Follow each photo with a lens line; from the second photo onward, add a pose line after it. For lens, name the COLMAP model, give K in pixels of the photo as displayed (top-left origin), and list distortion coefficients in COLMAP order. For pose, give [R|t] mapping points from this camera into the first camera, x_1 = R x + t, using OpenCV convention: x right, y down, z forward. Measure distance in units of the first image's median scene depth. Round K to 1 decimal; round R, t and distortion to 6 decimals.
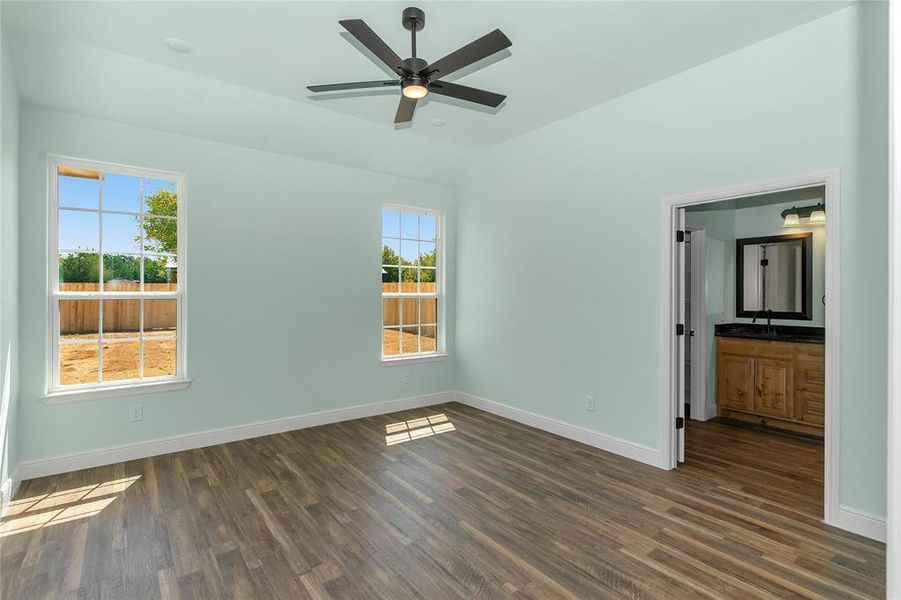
lens RADIAL K [[425.8, 0, 447.4], [0, 425.8, 293.1], [0, 0, 1]] dist [0.000774, 0.000111]
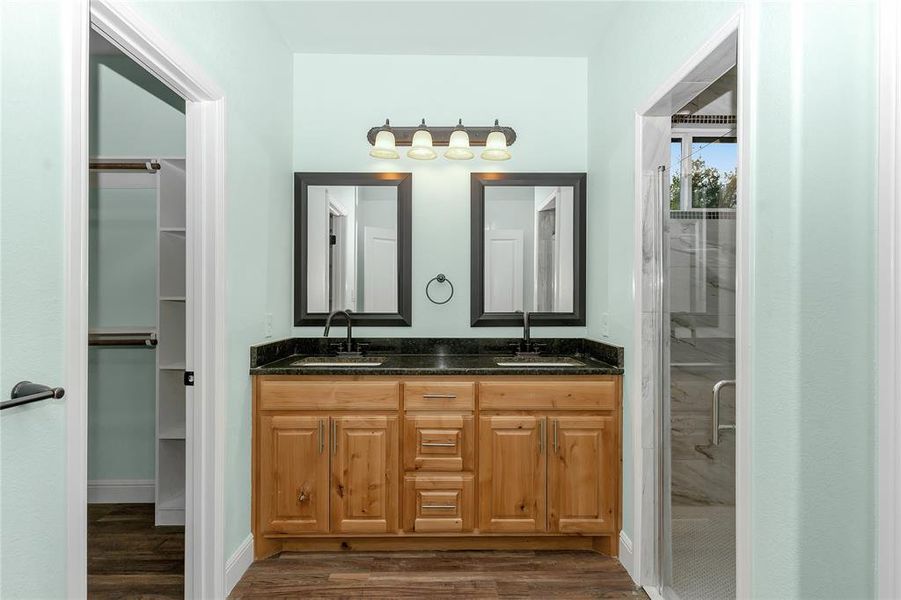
lens RADIAL K [[514.3, 0, 473.4], [0, 514.3, 299.8], [0, 0, 1]] dist [0.003631, 0.000593]
pose [[0.595378, -0.001634, 0.803444, 0.393210], [-0.000279, 0.999997, 0.002240, 0.030317], [-0.803446, -0.001557, 0.595376, 0.583787]]
